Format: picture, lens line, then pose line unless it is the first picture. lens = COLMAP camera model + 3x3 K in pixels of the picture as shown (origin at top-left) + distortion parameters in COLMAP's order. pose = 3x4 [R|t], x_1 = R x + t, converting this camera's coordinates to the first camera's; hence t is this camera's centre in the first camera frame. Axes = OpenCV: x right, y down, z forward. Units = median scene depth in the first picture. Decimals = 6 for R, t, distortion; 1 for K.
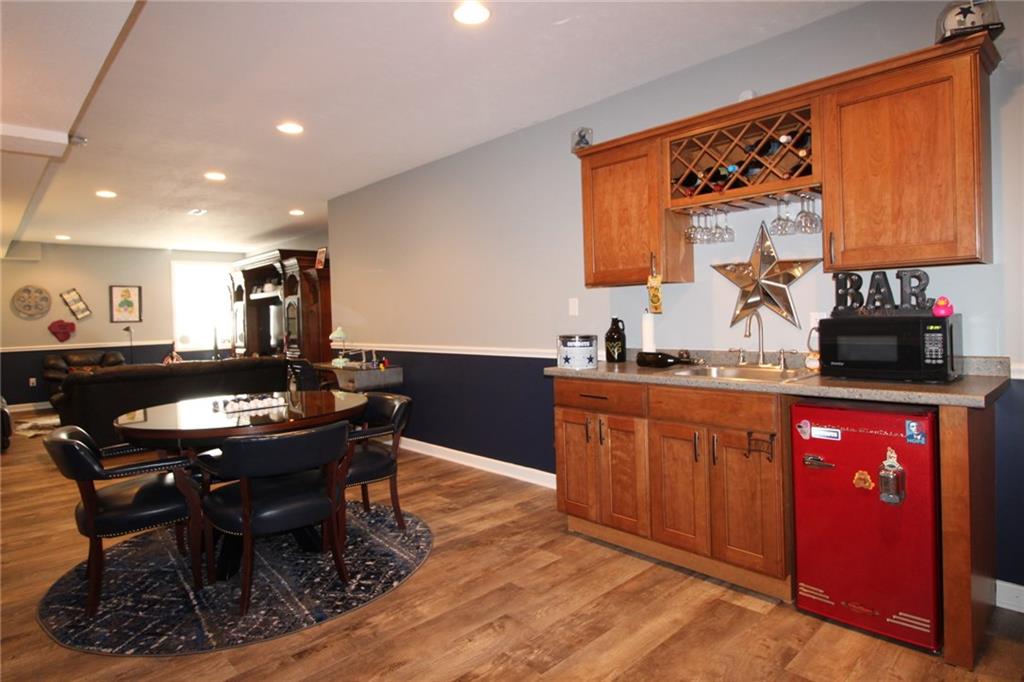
lens RADIAL K [[580.6, 0, 511.9], [0, 580.6, 338.5], [0, 0, 1]] dist [-0.000871, -0.001296]
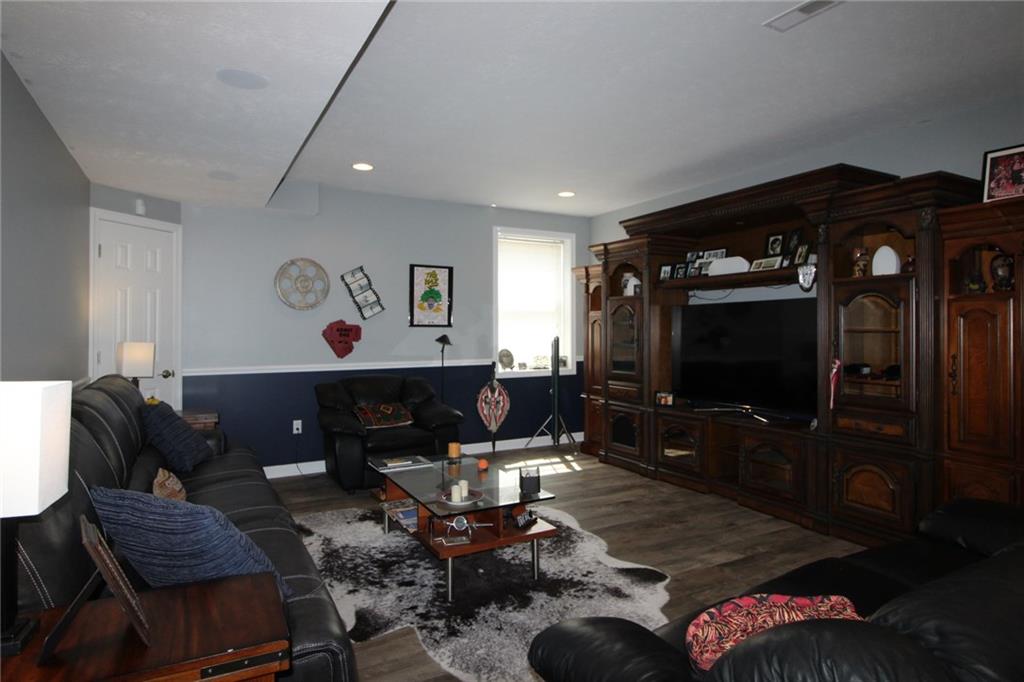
lens RADIAL K [[580.6, 0, 510.9], [0, 580.6, 335.1], [0, 0, 1]] dist [-0.000871, -0.001296]
pose [[0.968606, 0.034282, -0.246224, -0.464863], [-0.040780, 0.998940, -0.021341, -0.011013], [0.245232, 0.030712, 0.968978, 0.474767]]
